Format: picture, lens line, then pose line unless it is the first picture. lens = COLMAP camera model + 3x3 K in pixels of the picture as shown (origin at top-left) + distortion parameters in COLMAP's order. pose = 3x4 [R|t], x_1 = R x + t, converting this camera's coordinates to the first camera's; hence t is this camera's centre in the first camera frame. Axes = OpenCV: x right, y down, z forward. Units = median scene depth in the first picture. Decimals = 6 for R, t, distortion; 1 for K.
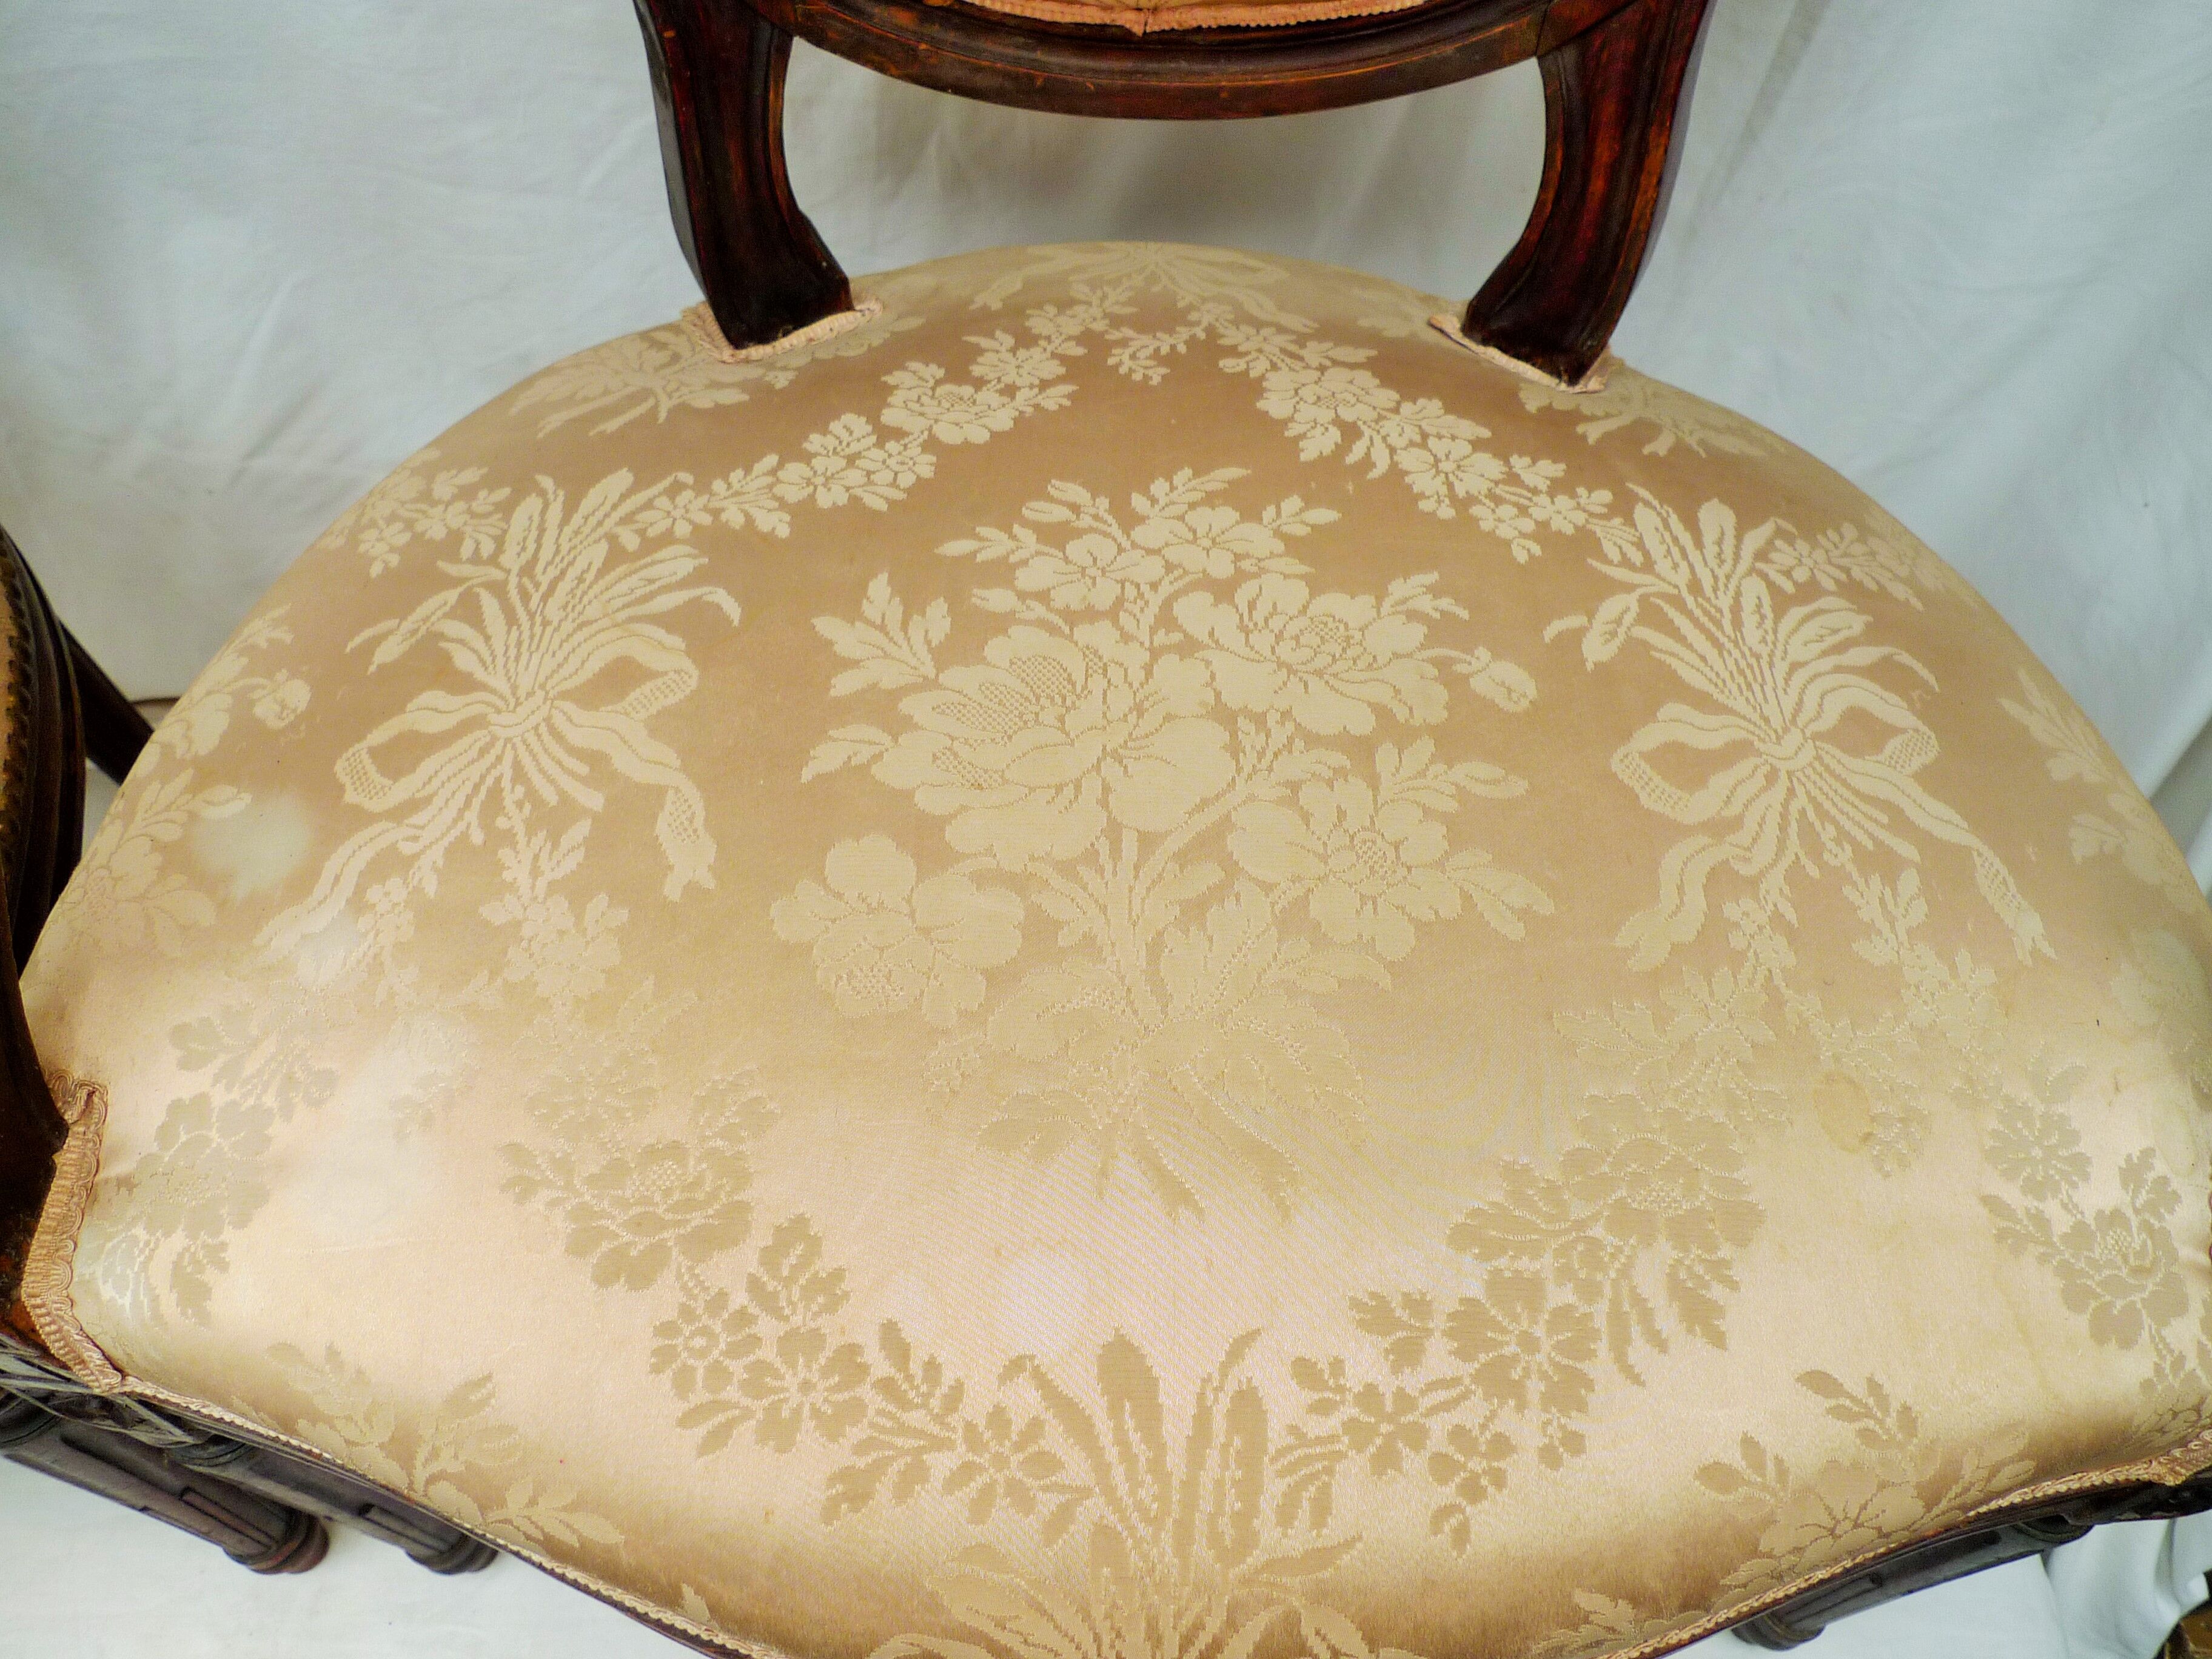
lens RADIAL K [[1588.0, 0, 1109.0], [0, 1588.0, 834.7], [0, 0, 1]] dist [-0.025471, -0.012345]
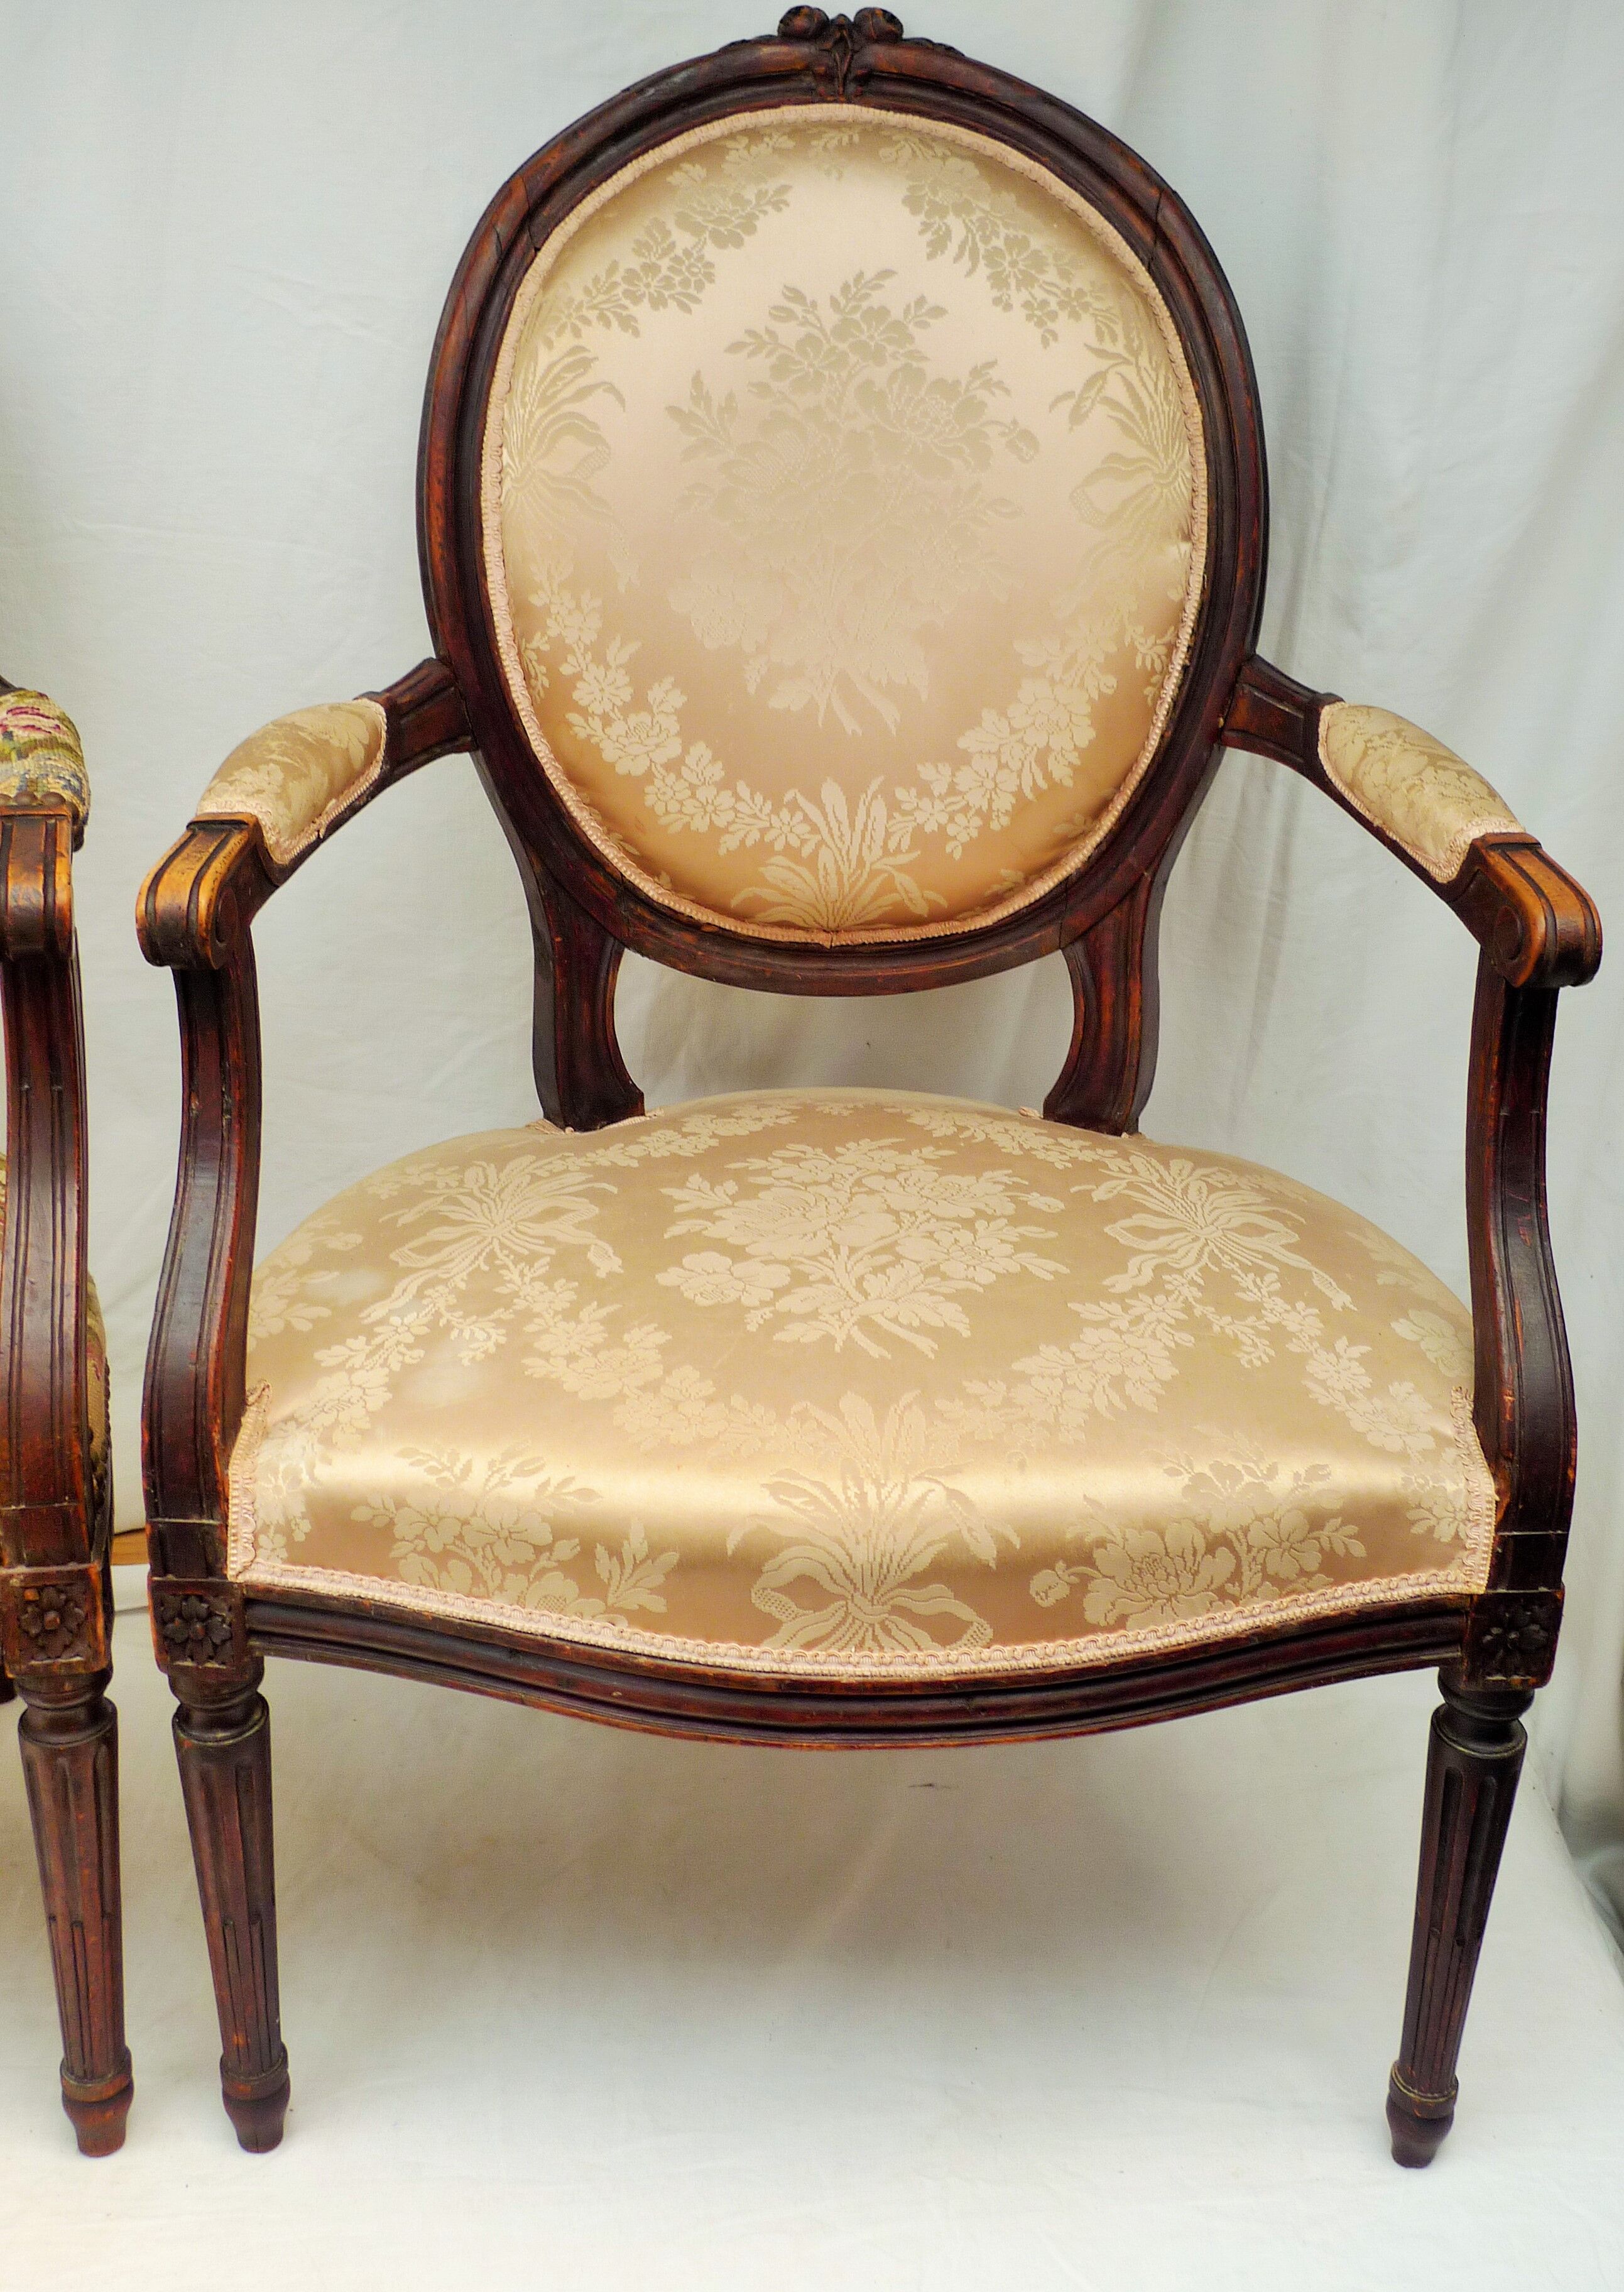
lens RADIAL K [[2727.4, 0, 857.5], [0, 2727.4, 1227.2], [0, 0, 1]] dist [0.009725, 0.000000]
pose [[0.998610, -0.017002, 0.049896, -0.117772], [0.039770, 0.864278, -0.501439, 1.429272], [-0.034598, 0.502726, 0.863753, -1.610324]]
